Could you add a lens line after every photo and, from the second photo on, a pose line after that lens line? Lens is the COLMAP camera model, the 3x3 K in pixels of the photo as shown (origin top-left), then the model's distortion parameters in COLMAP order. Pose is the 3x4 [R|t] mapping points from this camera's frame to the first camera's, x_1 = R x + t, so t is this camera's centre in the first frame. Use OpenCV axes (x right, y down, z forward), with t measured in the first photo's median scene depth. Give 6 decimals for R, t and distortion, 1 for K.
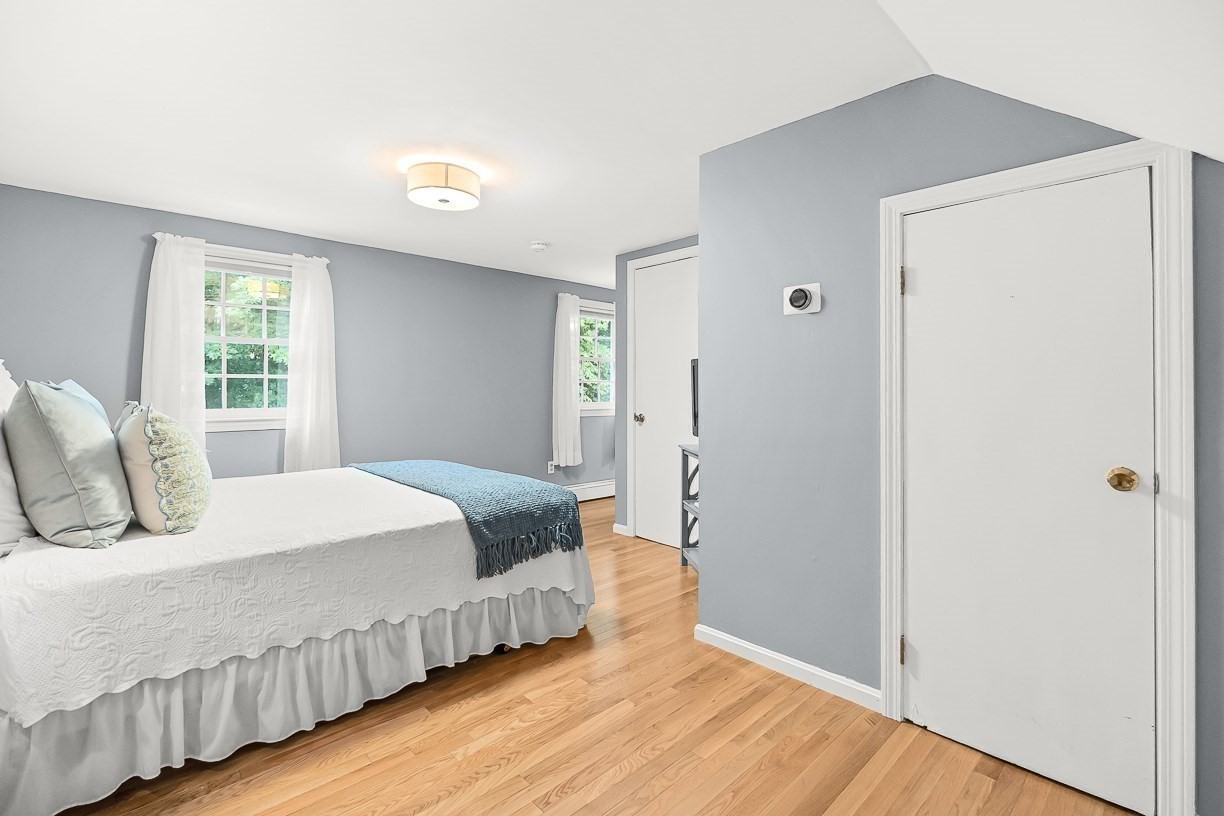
lens RADIAL K [[557.8, 0, 609.2], [0, 557.8, 379.1], [0, 0, 1]] dist [0.000260, -0.000148]
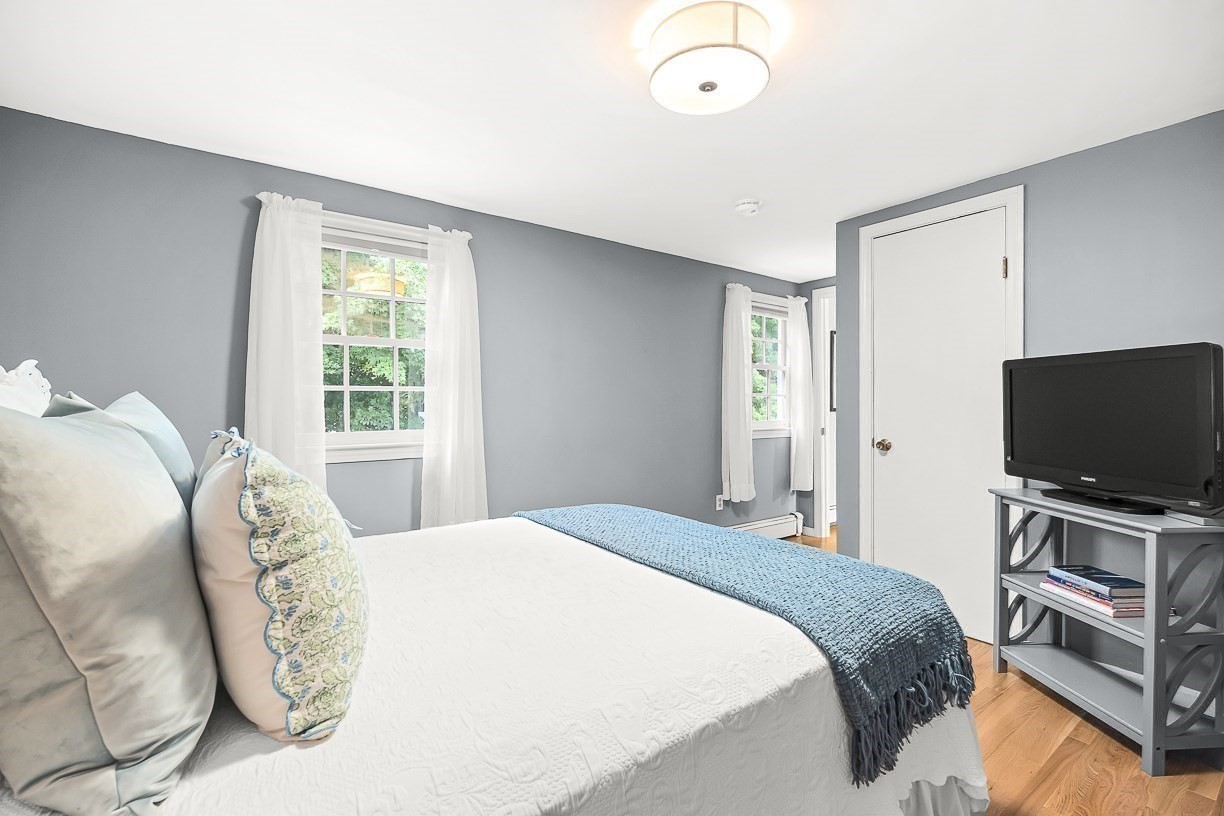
lens RADIAL K [[543.4, 0, 608.8], [0, 543.4, 404.1], [0, 0, 1]] dist [-0.000585, 0.000000]
pose [[0.993099, -0.001325, -0.117274, -0.393399], [0.003560, 0.999816, 0.018848, 0.004784], [0.117228, -0.019135, 0.992921, 0.486245]]
